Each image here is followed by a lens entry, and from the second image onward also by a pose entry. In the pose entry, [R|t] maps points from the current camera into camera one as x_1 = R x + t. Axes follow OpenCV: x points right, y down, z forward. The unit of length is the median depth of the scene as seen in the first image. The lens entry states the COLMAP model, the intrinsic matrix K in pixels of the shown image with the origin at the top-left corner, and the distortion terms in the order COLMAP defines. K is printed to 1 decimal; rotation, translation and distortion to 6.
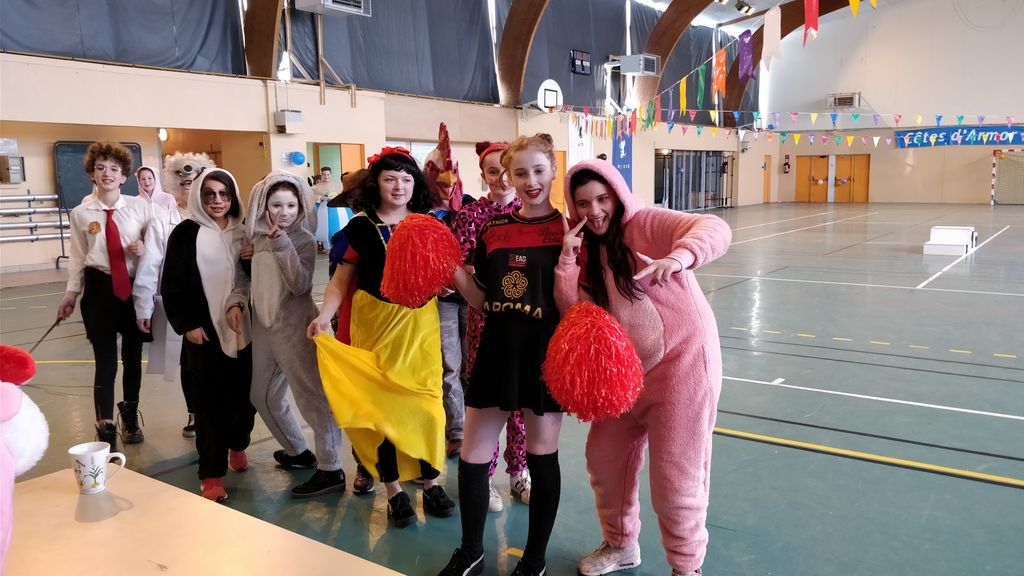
lens RADIAL K [[823.9, 0, 512.0], [0, 823.9, 288.0], [0, 0, 1]] dist [0.011852, 0.004529]
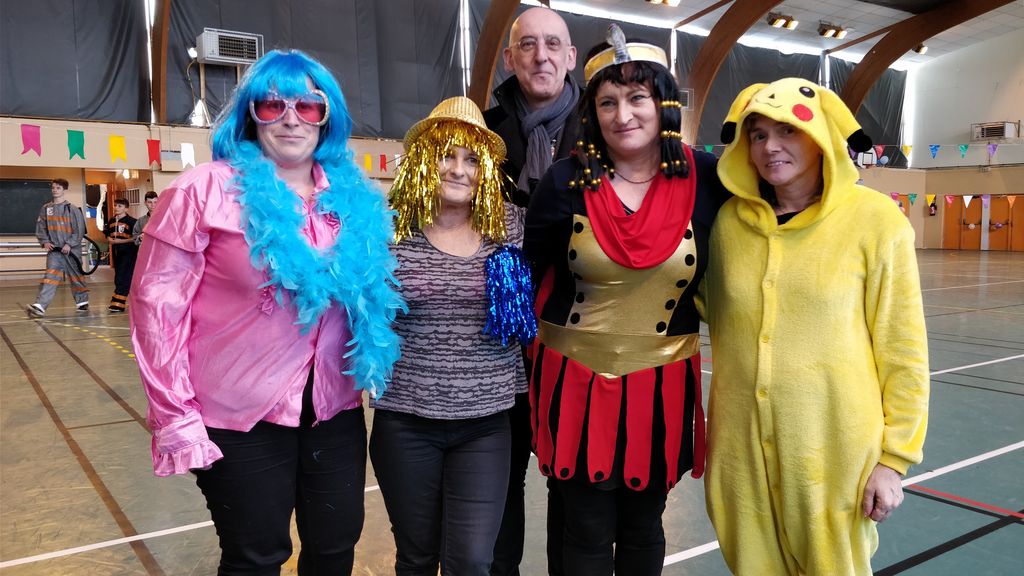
lens RADIAL K [[823.9, 0, 512.0], [0, 823.9, 288.0], [0, 0, 1]] dist [0.011852, 0.004529]
pose [[0.937270, 0.041305, -0.346149, 0.234500], [-0.058472, 0.997515, -0.039296, -0.003939], [0.343665, 0.057071, 0.937356, 0.042654]]
